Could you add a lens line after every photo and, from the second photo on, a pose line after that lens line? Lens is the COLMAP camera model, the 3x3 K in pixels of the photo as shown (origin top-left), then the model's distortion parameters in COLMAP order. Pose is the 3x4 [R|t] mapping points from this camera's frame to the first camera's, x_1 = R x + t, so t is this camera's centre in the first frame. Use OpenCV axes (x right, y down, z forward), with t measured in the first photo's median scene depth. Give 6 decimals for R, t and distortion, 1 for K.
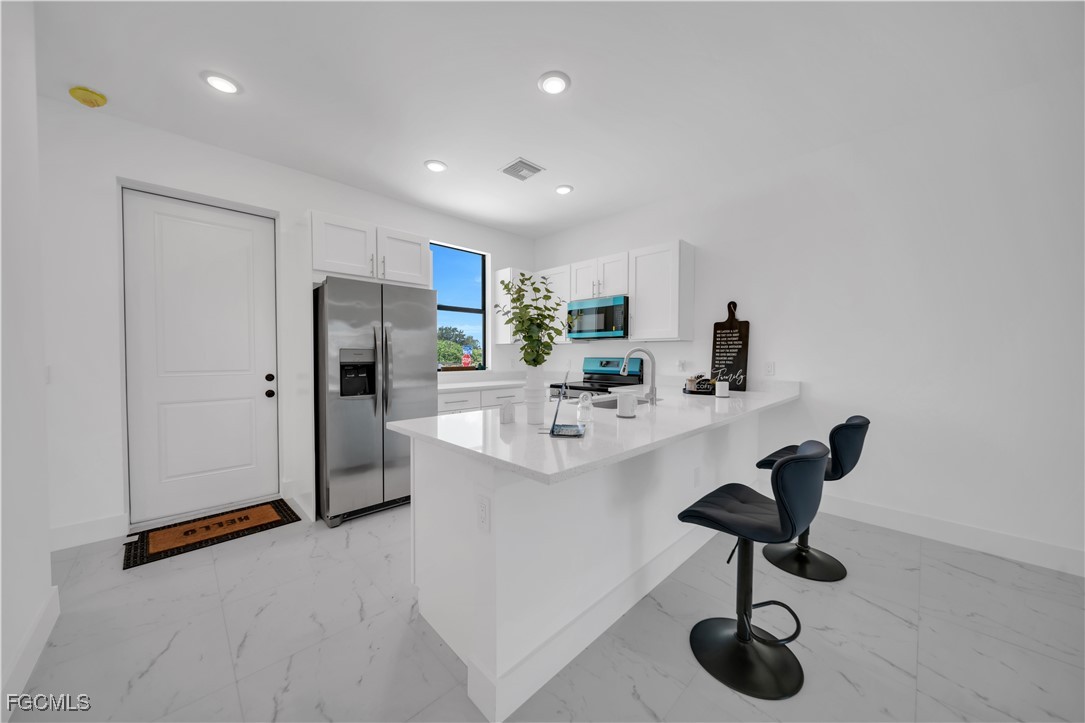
lens RADIAL K [[373.3, 0, 539.5], [0, 373.3, 360.7], [0, 0, 1]] dist [-0.002118, -0.000004]
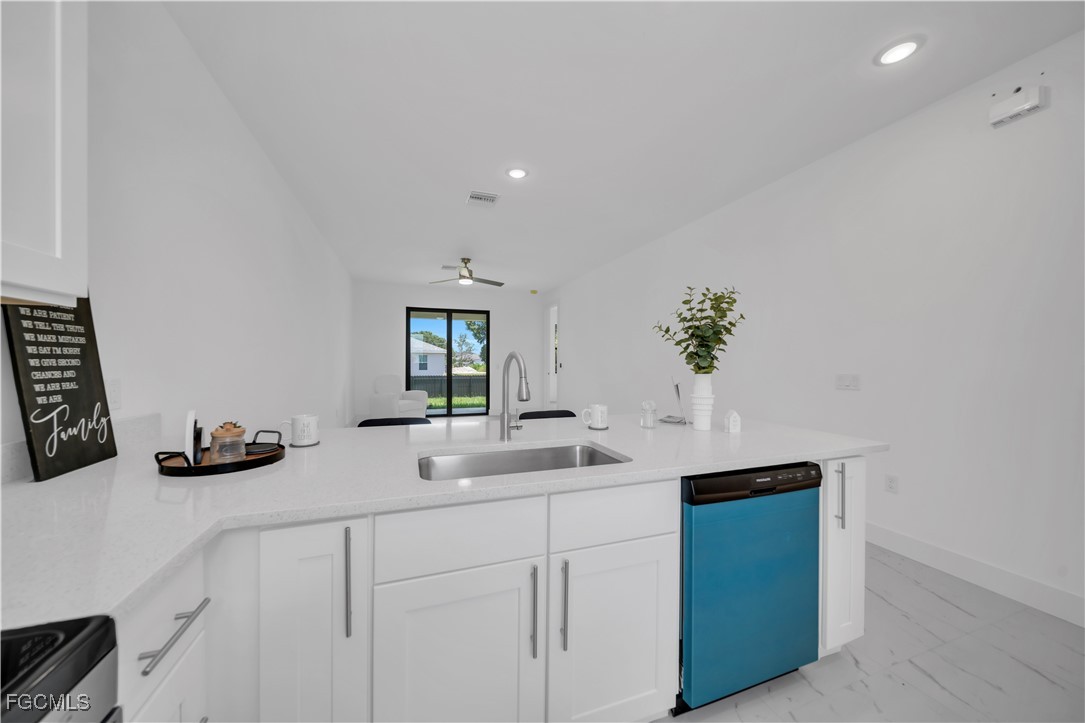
lens RADIAL K [[373.3, 0, 540.7], [0, 373.3, 361.6], [0, 0, 1]] dist [-0.002118, -0.000004]
pose [[-0.906956, -0.005687, 0.421188, -0.015827], [0.002863, 0.999803, 0.019665, -0.022522], [-0.421216, 0.019041, -0.906760, 1.113651]]
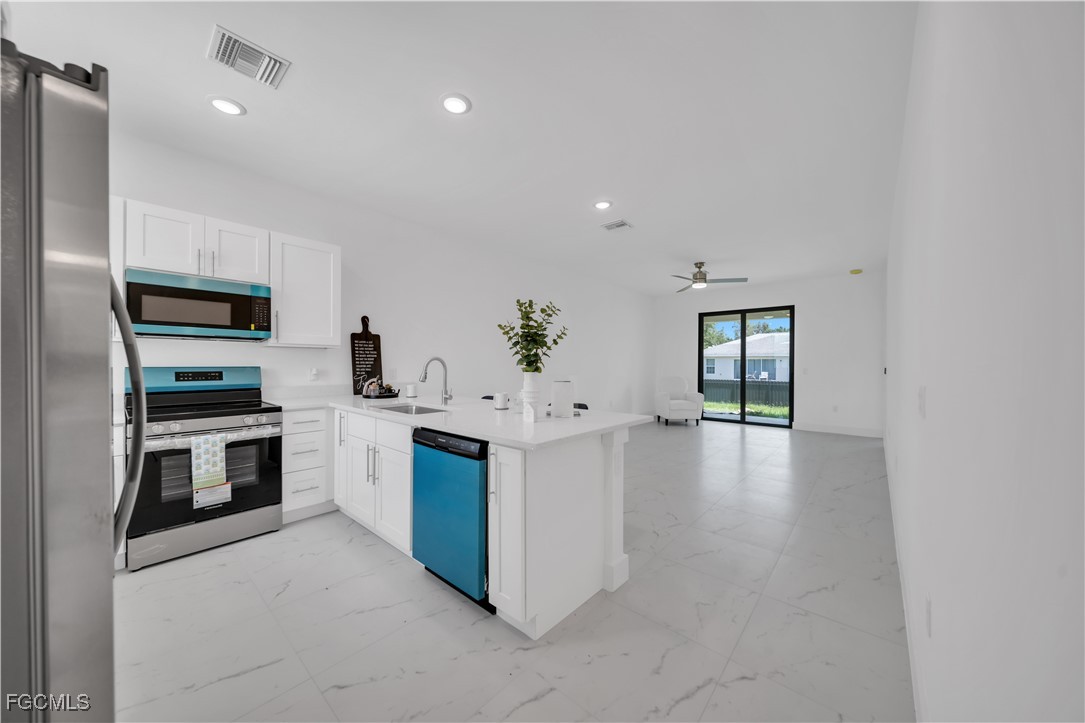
lens RADIAL K [[373.3, 0, 541.7], [0, 373.3, 363.9], [0, 0, 1]] dist [-0.002118, -0.000004]
pose [[-0.069250, -0.001528, 0.997598, -0.655971], [0.013755, 0.999902, 0.002487, -0.008316], [-0.997504, 0.013894, -0.069223, 0.546135]]
